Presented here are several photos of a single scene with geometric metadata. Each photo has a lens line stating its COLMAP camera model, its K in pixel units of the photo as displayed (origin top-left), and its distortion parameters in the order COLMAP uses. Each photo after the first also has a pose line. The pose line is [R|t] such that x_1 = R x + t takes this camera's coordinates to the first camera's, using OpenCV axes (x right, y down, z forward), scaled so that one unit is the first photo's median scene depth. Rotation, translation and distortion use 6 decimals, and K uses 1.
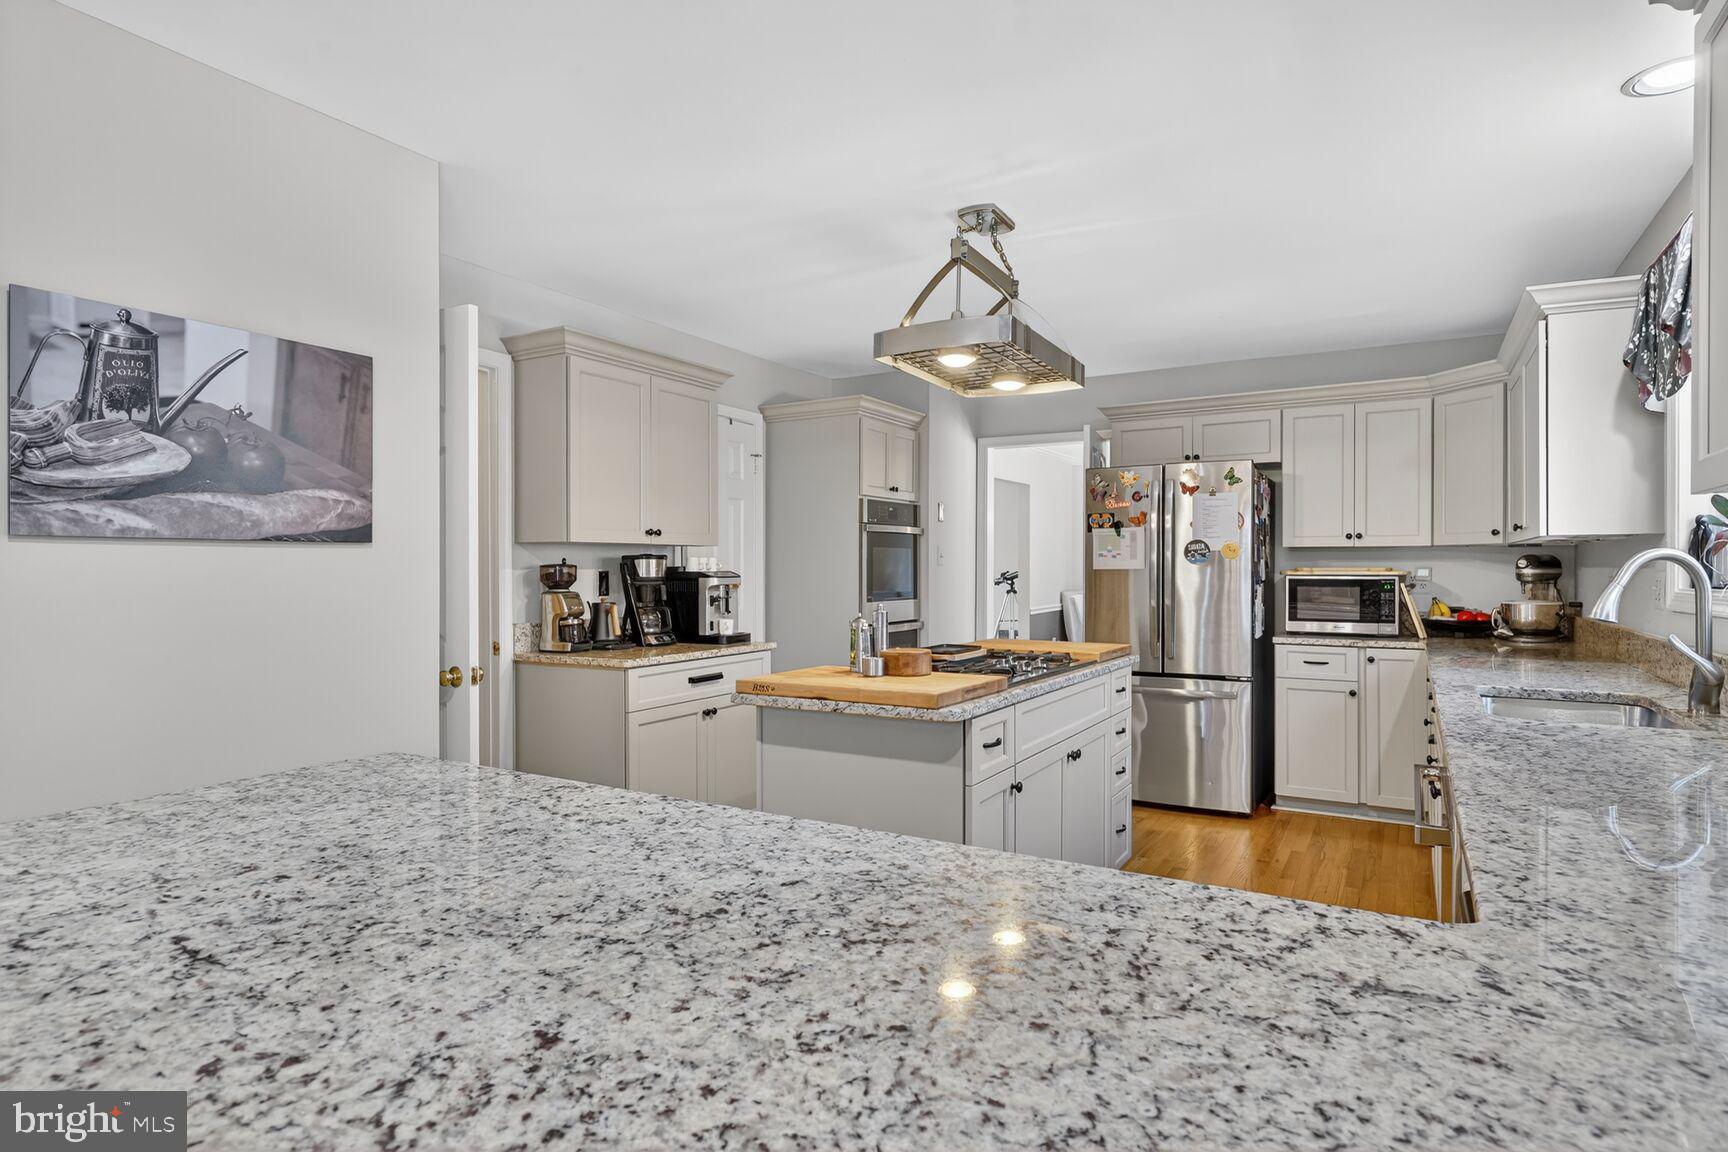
lens RADIAL K [[924.5, 0, 861.6], [0, 924.5, 564.4], [0, 0, 1]] dist [0.005520, -0.000145]
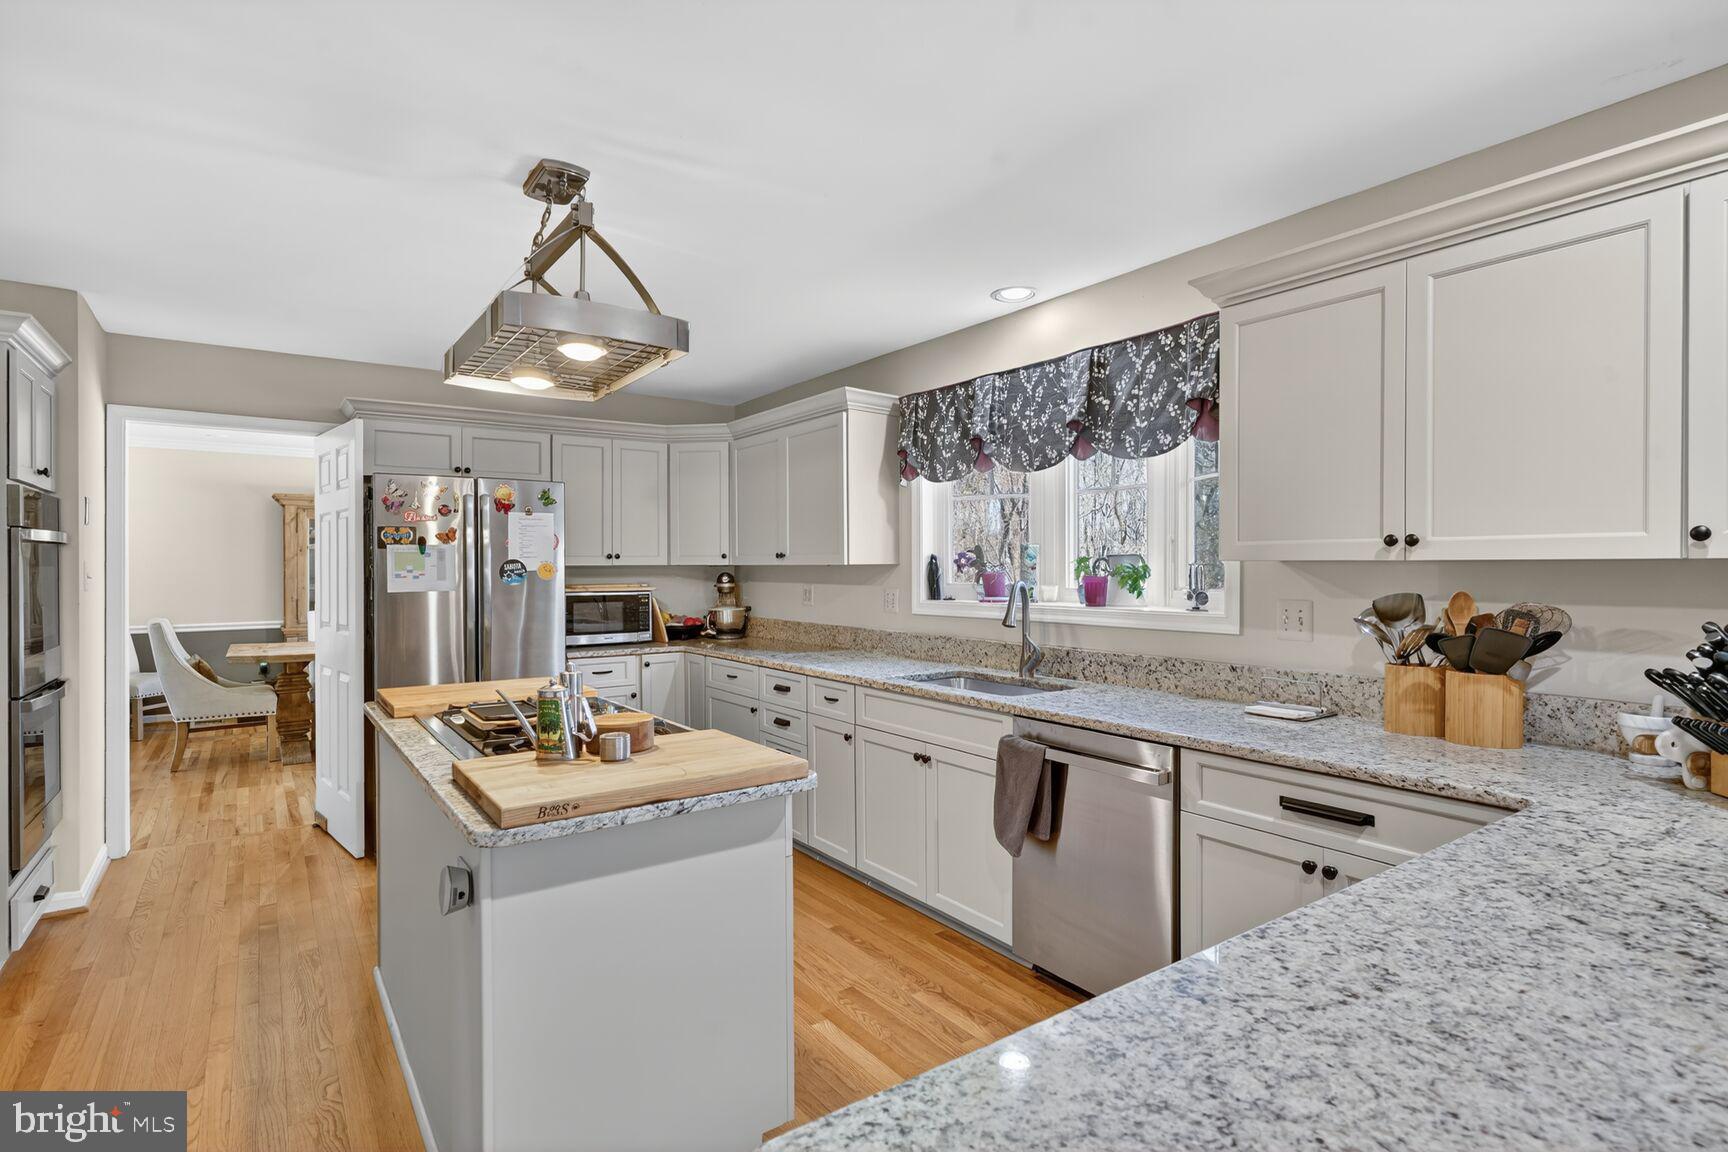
lens RADIAL K [[861.2, 0, 870.9], [0, 861.2, 571.8], [0, 0, 1]] dist [0.004338, 0.002216]
pose [[0.410862, -0.009128, 0.911652, -0.419083], [0.000387, 0.999952, 0.009837, -0.030906], [-0.911698, -0.003689, 0.410845, 0.399535]]
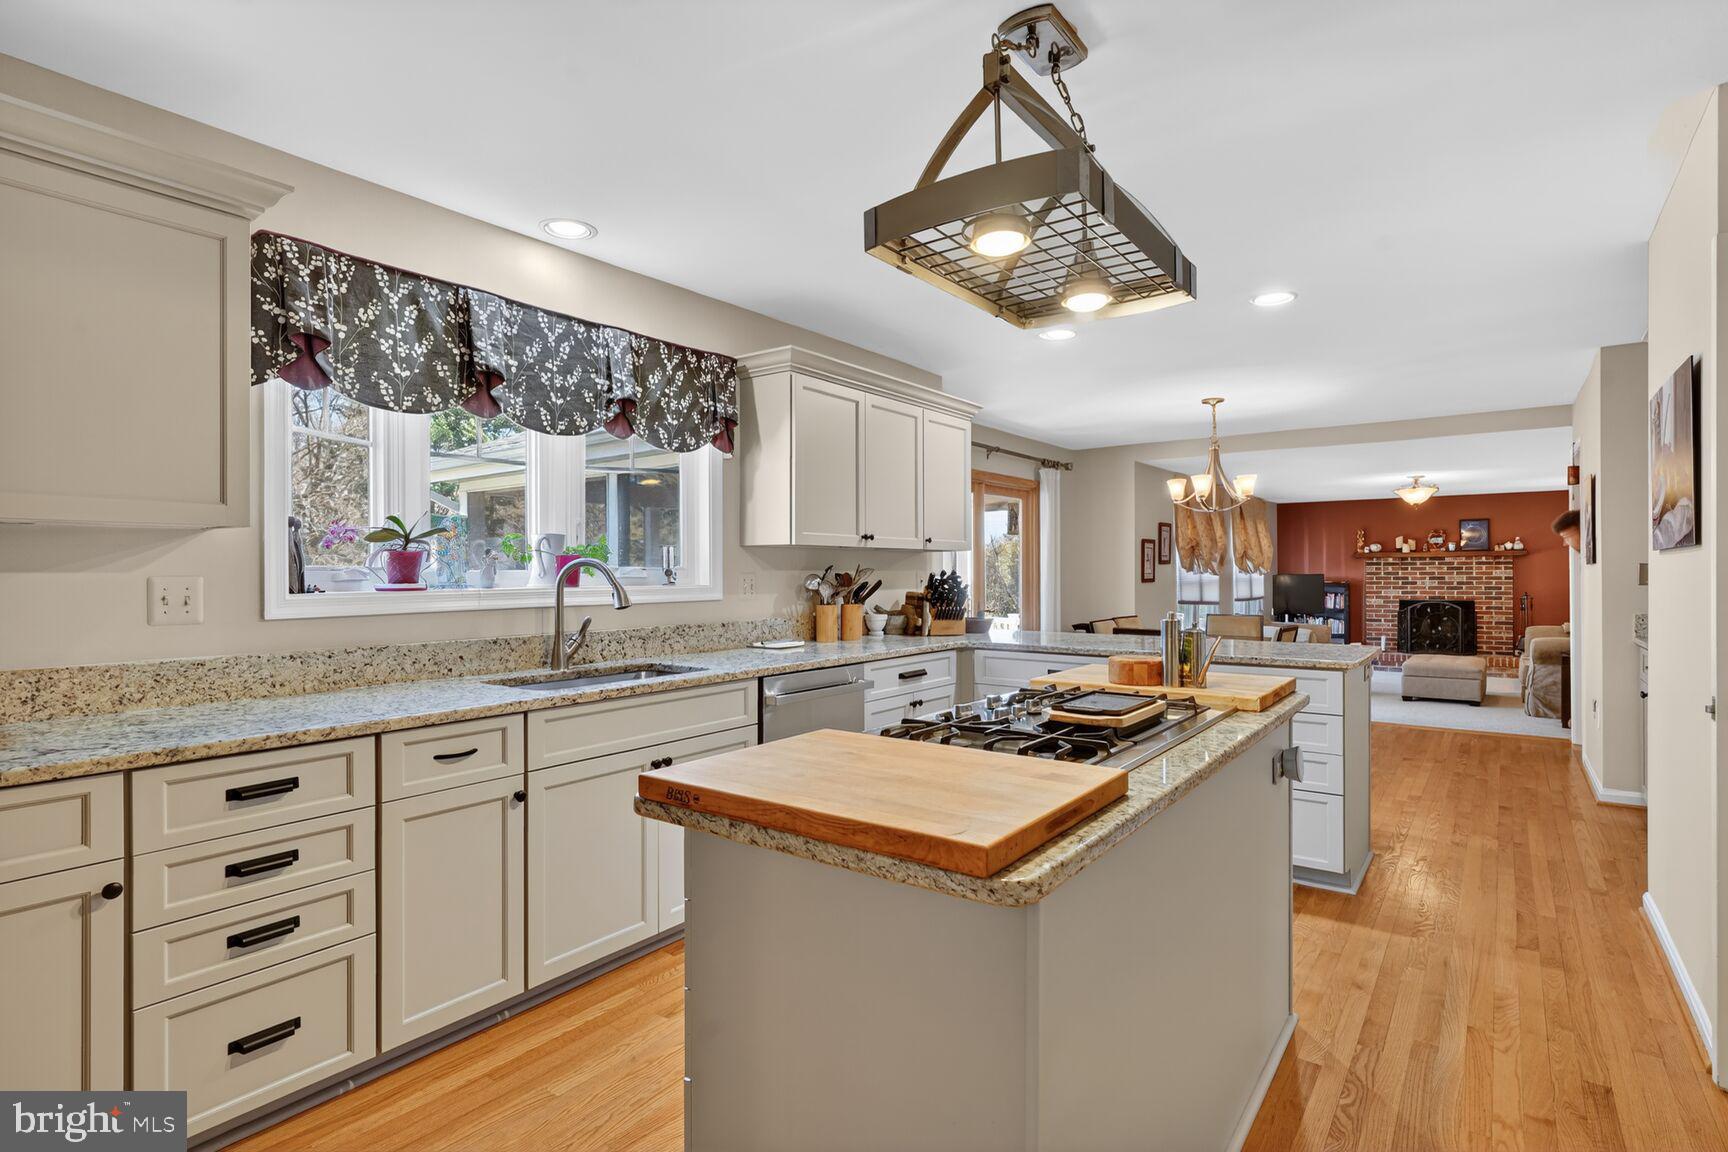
lens RADIAL K [[861.2, 0, 863.6], [0, 861.2, 574.7], [0, 0, 1]] dist [0.004338, 0.002216]
pose [[-0.993765, -0.002742, 0.111460, 0.178609], [-0.002413, 0.999992, 0.003081, 0.002233], [-0.111467, 0.002793, -0.993764, 1.508133]]
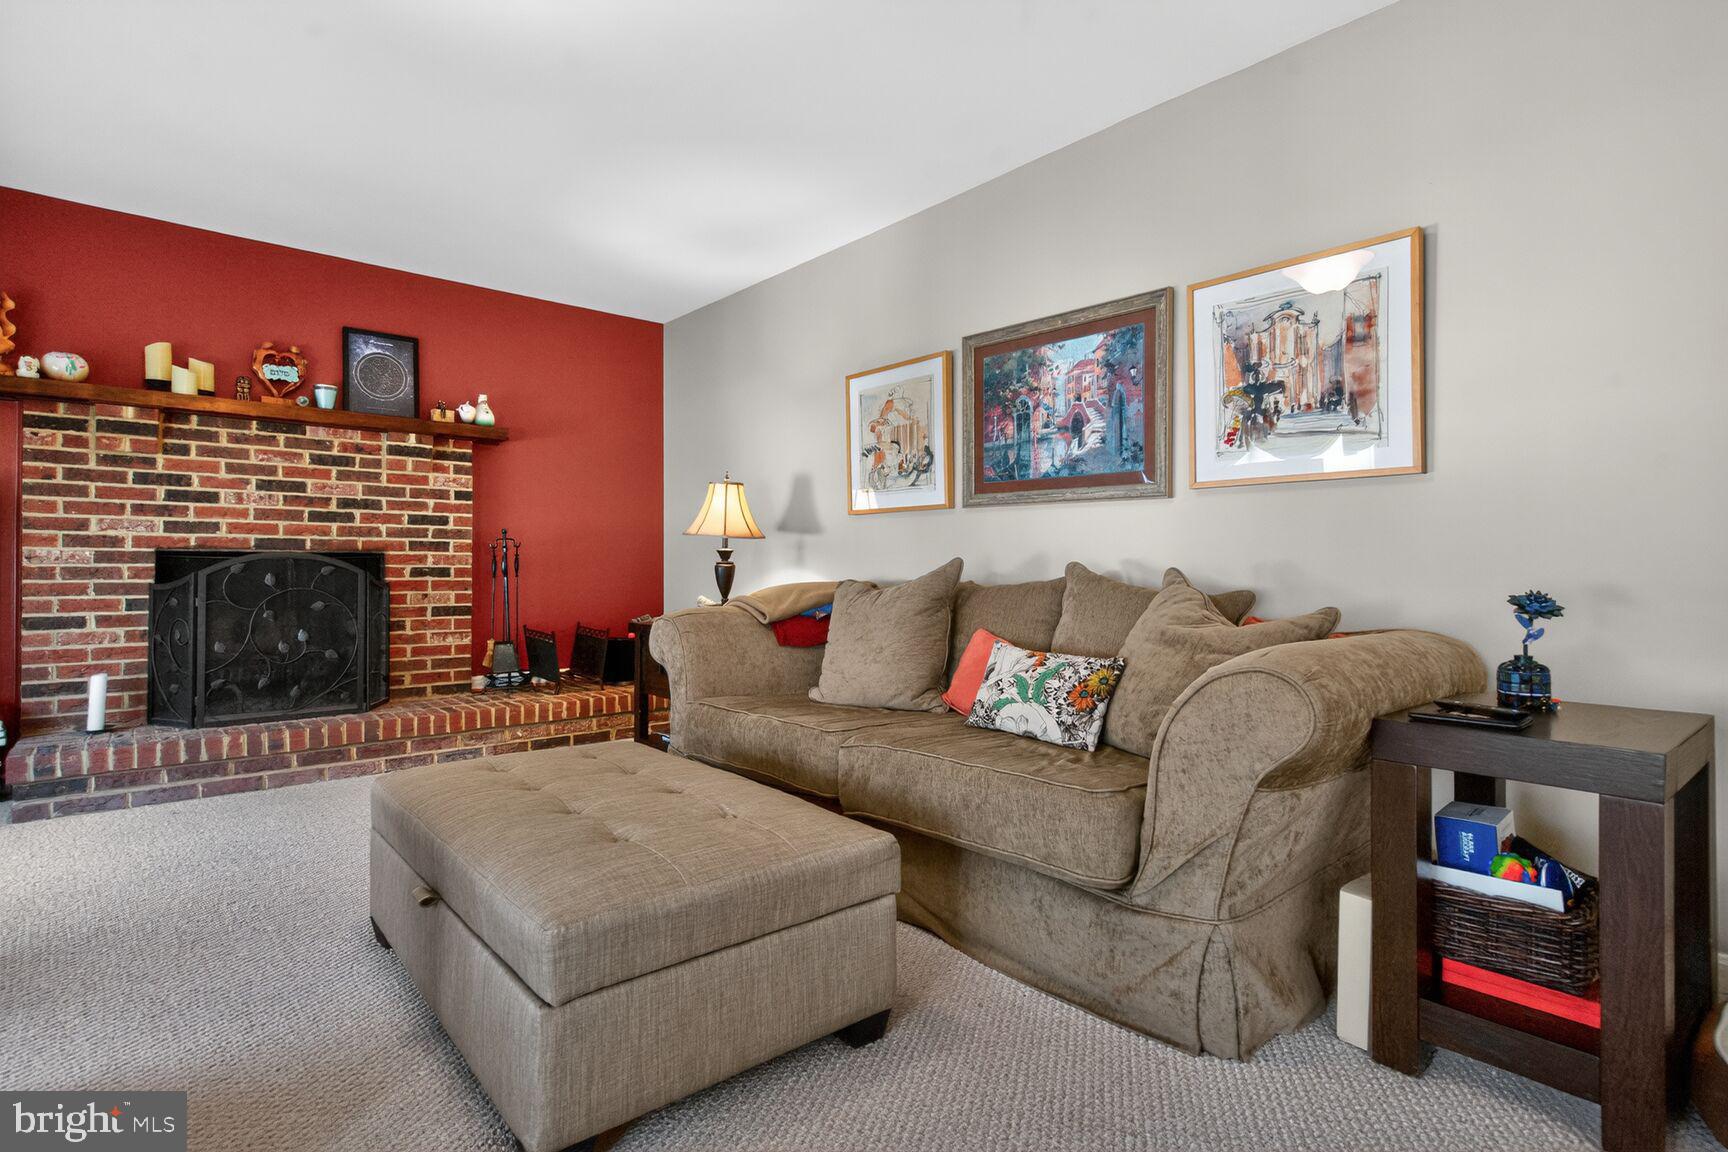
lens RADIAL K [[861.2, 0, 864.0], [0, 861.2, 568.4], [0, 0, 1]] dist [0.004338, 0.002216]
pose [[-0.320370, -0.008356, -0.947256, -0.909933], [-0.005009, 0.999962, -0.007127, 0.141101], [0.947279, 0.002462, -0.320400, -1.163164]]
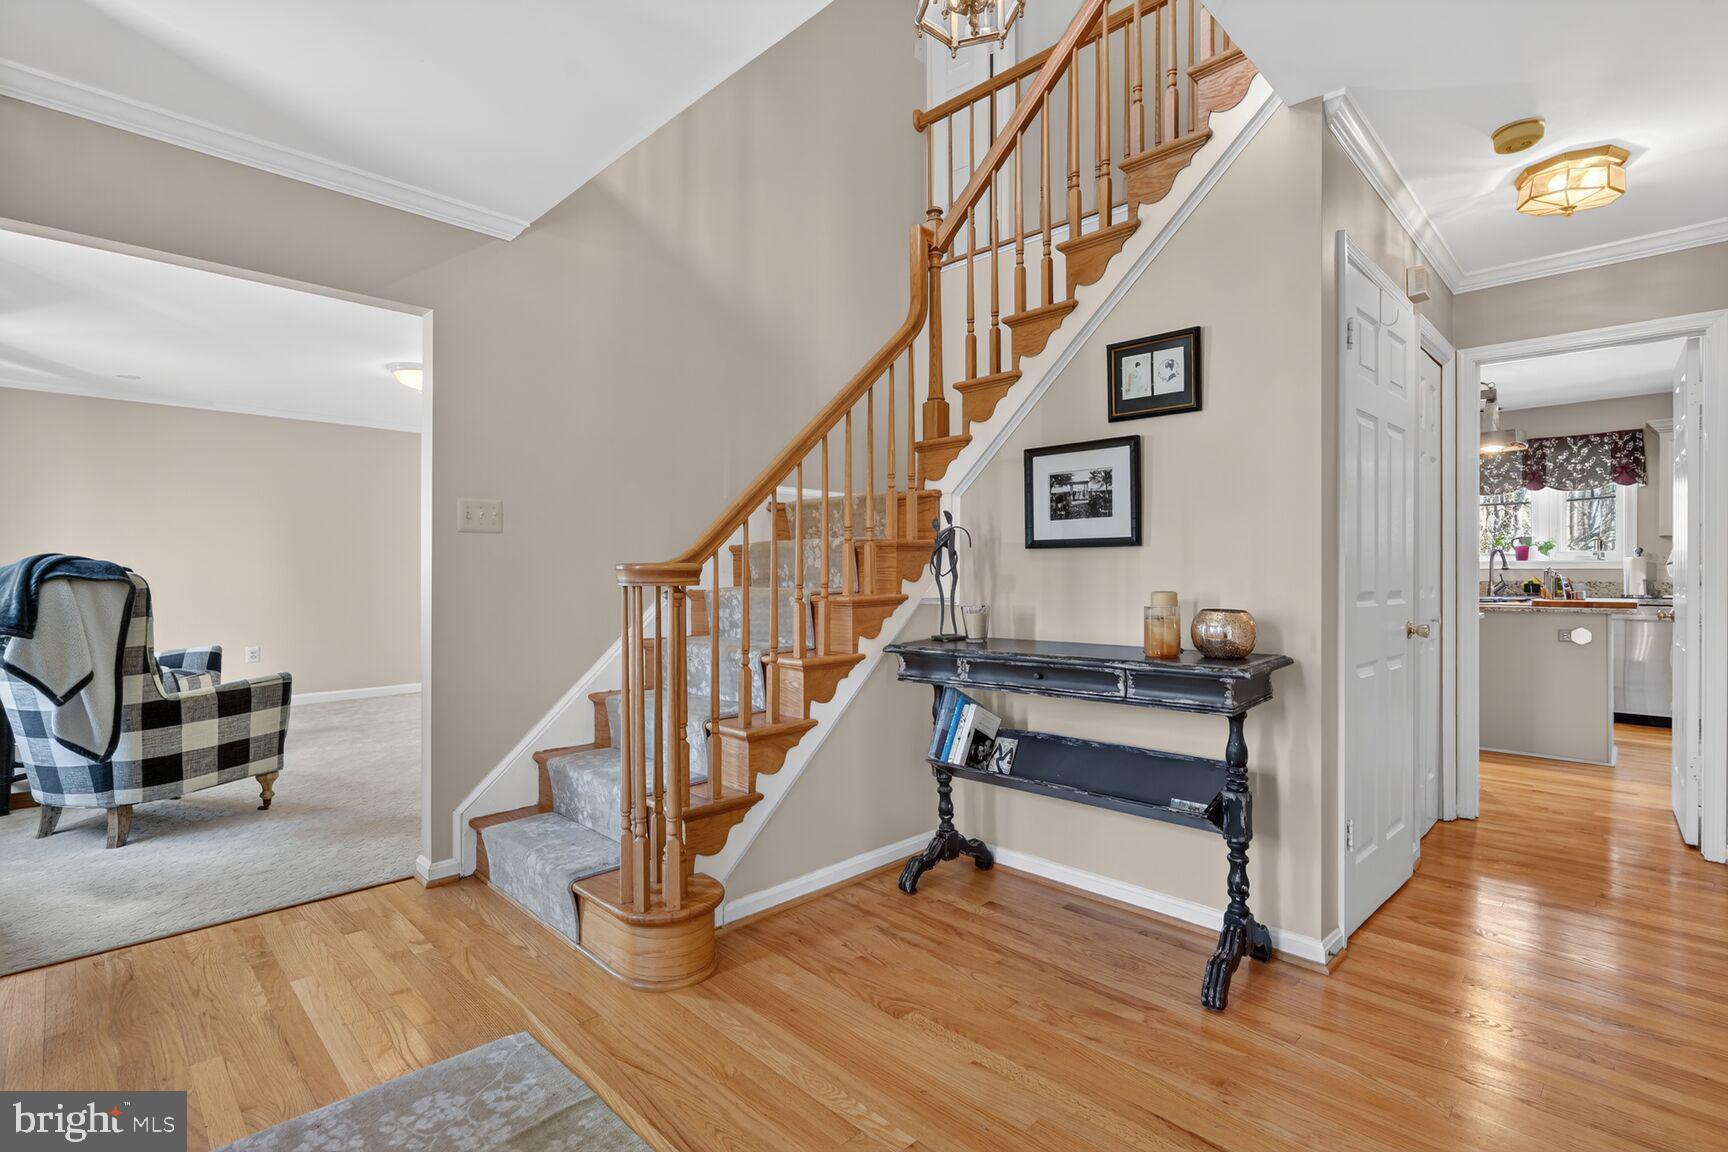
lens RADIAL K [[785.4, 0, 893.9], [0, 785.4, 580.8], [0, 0, 1]] dist [-0.001531, 0.000926]
pose [[0.244549, 0.000054, 0.969637, -1.636354], [-0.016958, 0.999847, 0.004221, 0.086885], [-0.969489, -0.017475, 0.244513, 1.601037]]
